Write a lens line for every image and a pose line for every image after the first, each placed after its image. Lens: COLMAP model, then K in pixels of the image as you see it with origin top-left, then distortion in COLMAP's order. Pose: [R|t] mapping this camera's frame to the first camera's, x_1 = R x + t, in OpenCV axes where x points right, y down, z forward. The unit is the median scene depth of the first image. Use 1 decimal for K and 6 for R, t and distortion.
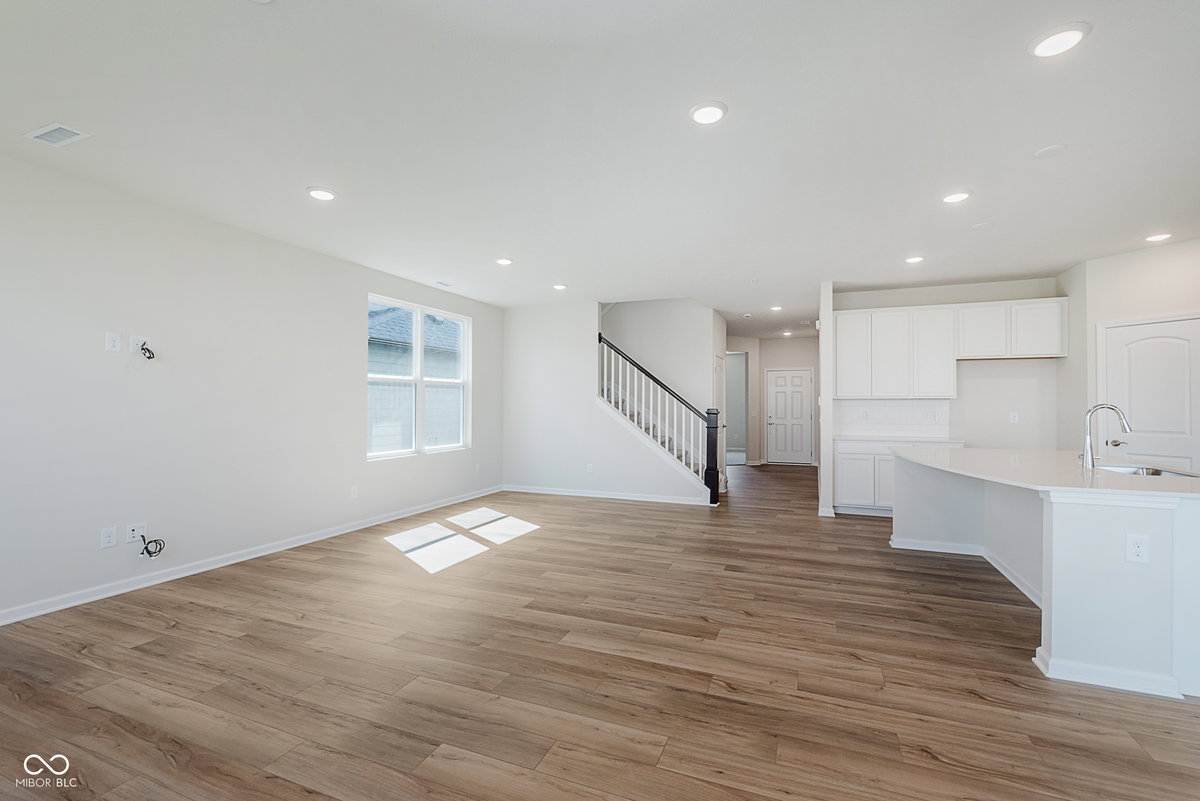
lens RADIAL K [[518.1, 0, 607.4], [0, 518.1, 401.0], [0, 0, 1]] dist [-0.002692, -0.000723]
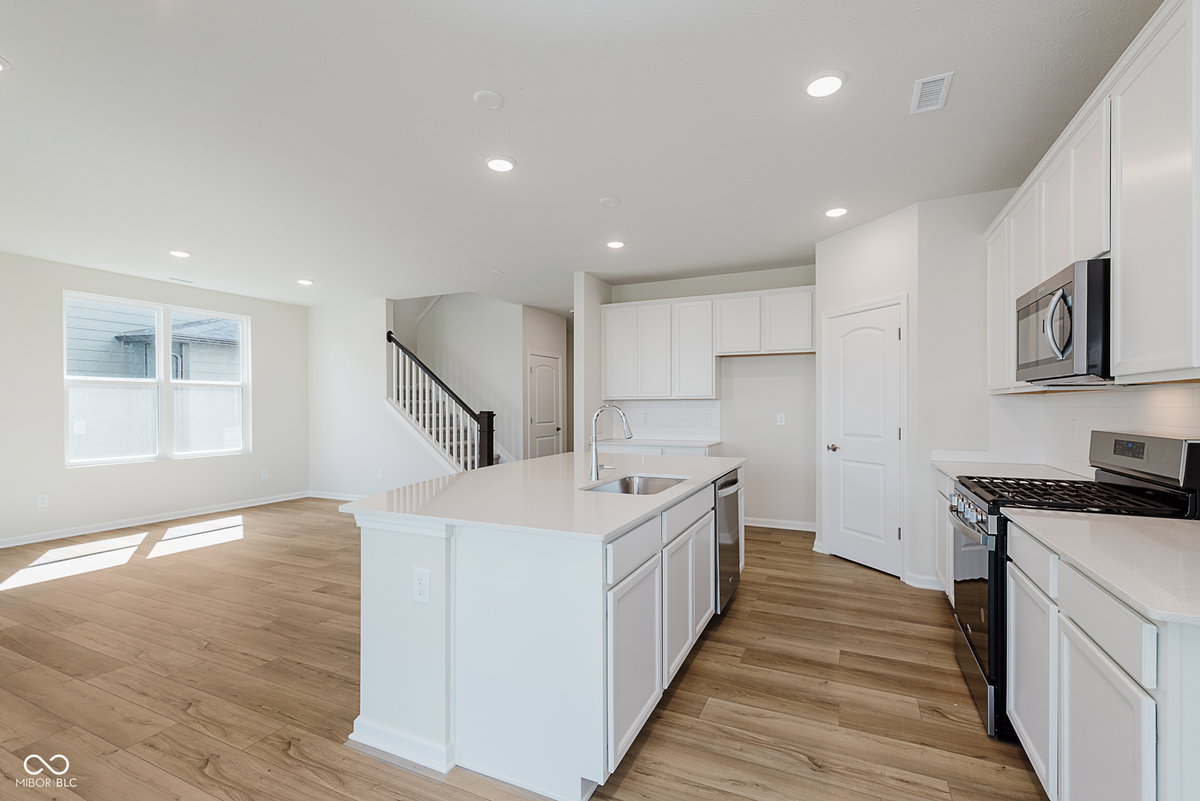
lens RADIAL K [[514.7, 0, 653.6], [0, 514.7, 402.7], [0, 0, 1]] dist [-0.000186, -0.000321]
pose [[0.999492, -0.004660, -0.031539, 0.647990], [0.004657, 0.999989, -0.000142, 0.002197], [0.031539, -0.000005, 0.999503, 0.095769]]
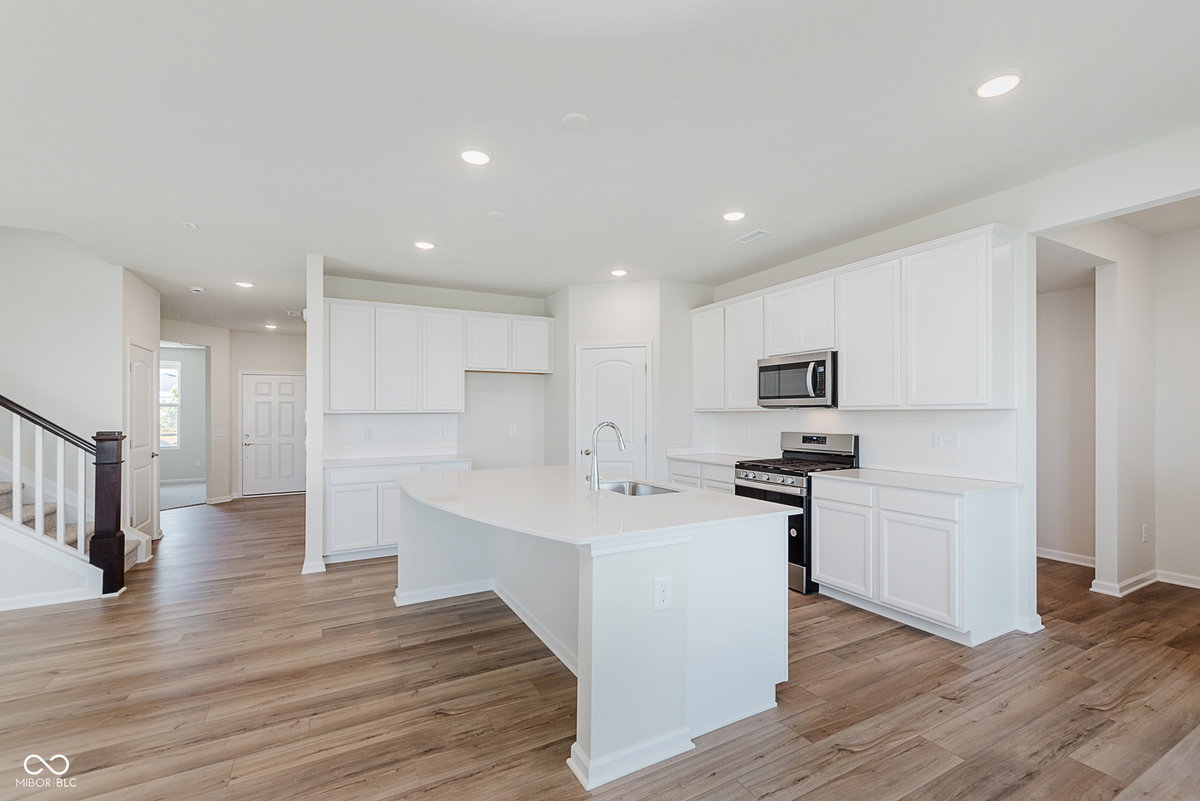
lens RADIAL K [[518.1, 0, 607.4], [0, 518.1, 401.0], [0, 0, 1]] dist [-0.002692, -0.000723]
pose [[0.636322, 0.012345, 0.771324, 0.134499], [0.002383, 0.999836, -0.017968, -0.009037], [-0.771420, 0.013271, 0.636188, 0.233957]]
